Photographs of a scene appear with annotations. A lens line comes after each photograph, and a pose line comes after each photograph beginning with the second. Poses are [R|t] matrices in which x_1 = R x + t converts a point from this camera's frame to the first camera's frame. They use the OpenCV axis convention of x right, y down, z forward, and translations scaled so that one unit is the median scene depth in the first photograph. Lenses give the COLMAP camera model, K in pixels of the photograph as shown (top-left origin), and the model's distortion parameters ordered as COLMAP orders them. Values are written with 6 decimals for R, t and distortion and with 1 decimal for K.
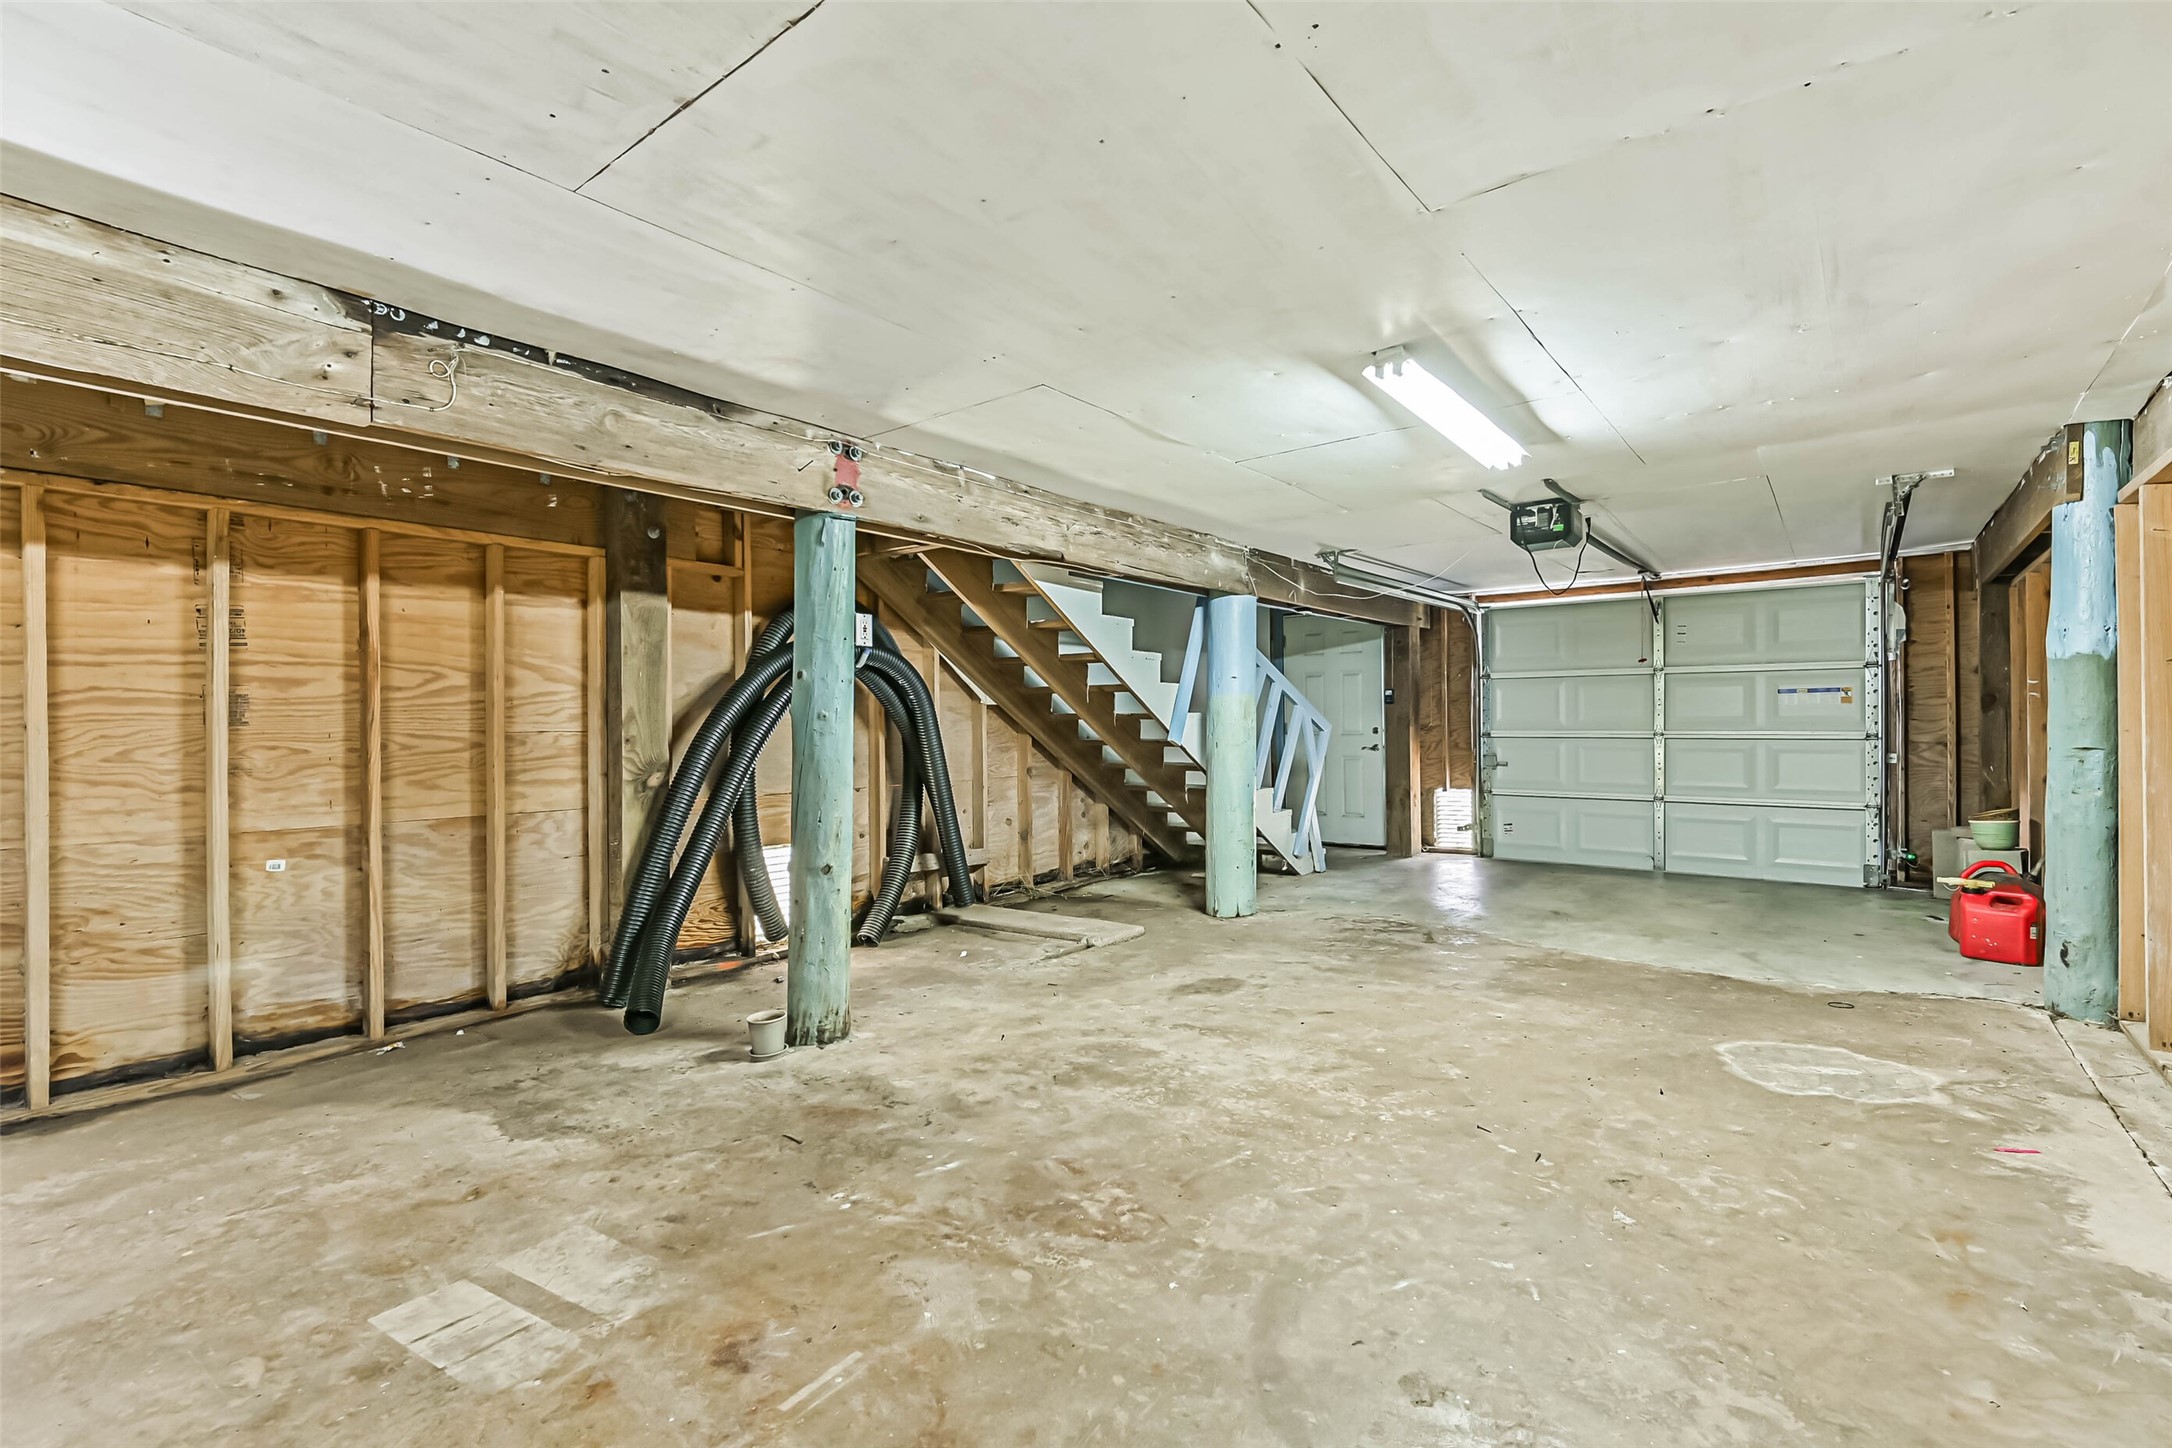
lens RADIAL K [[967.7, 0, 1094.5], [0, 967.7, 725.7], [0, 0, 1]] dist [0.008456, -0.001236]
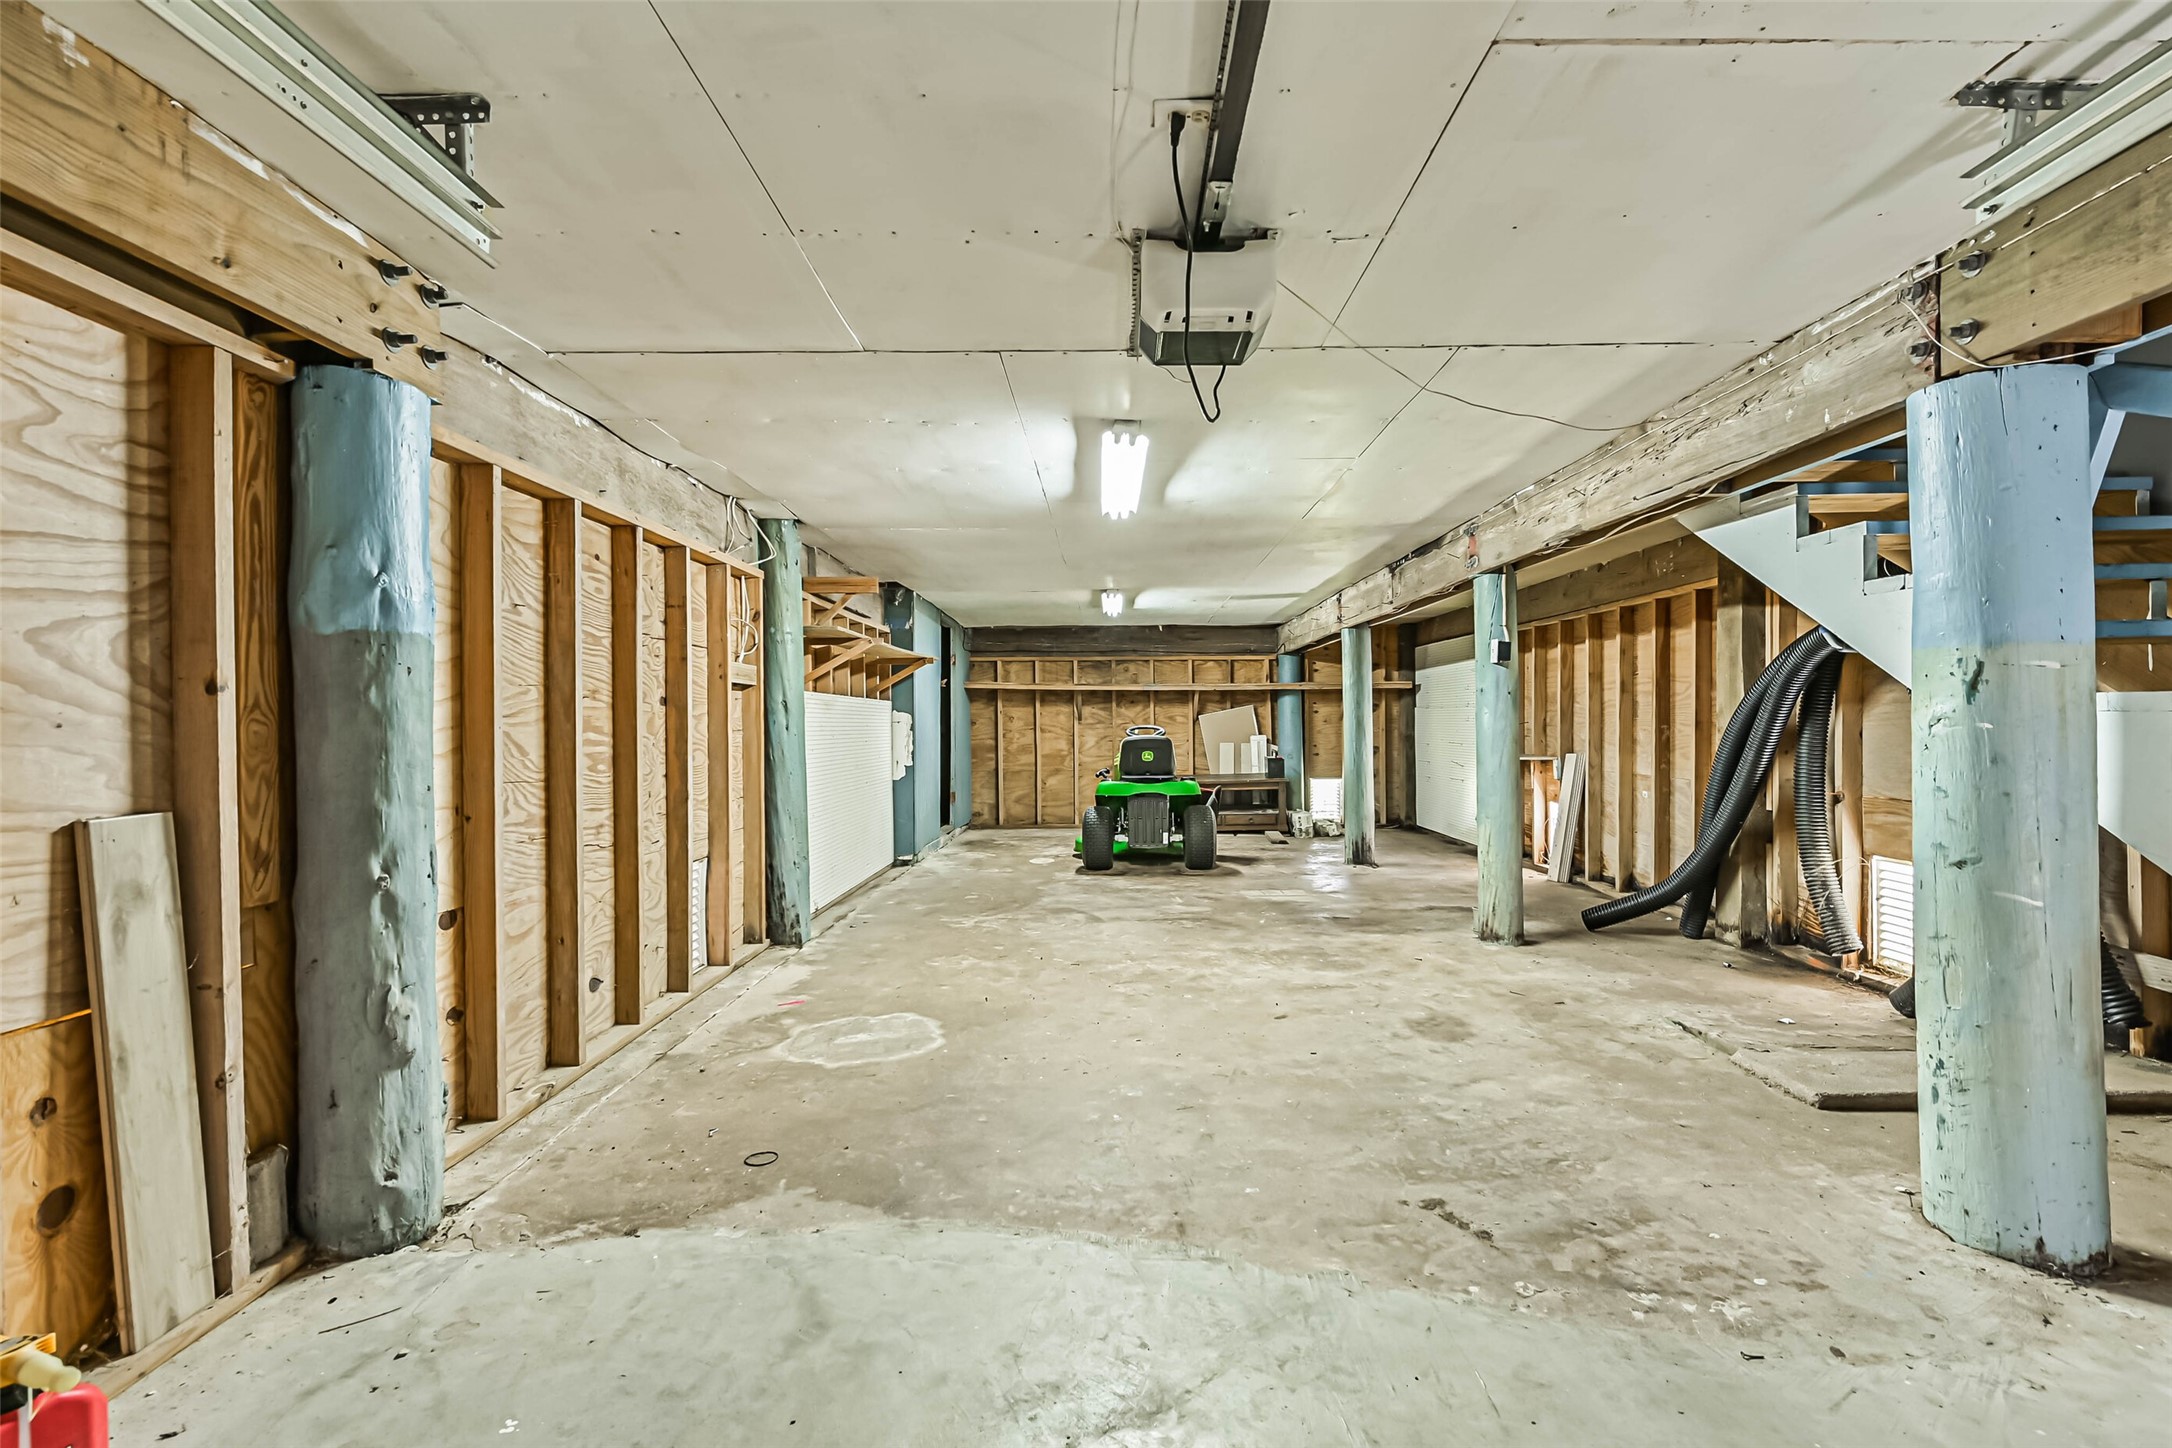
lens RADIAL K [[967.7, 0, 1094.5], [0, 967.7, 725.7], [0, 0, 1]] dist [0.008456, -0.001236]
pose [[-0.793940, 0.016793, -0.607764, 1.166302], [0.013178, 0.999859, 0.010413, -0.016686], [0.607853, 0.000258, -0.794049, 1.973822]]
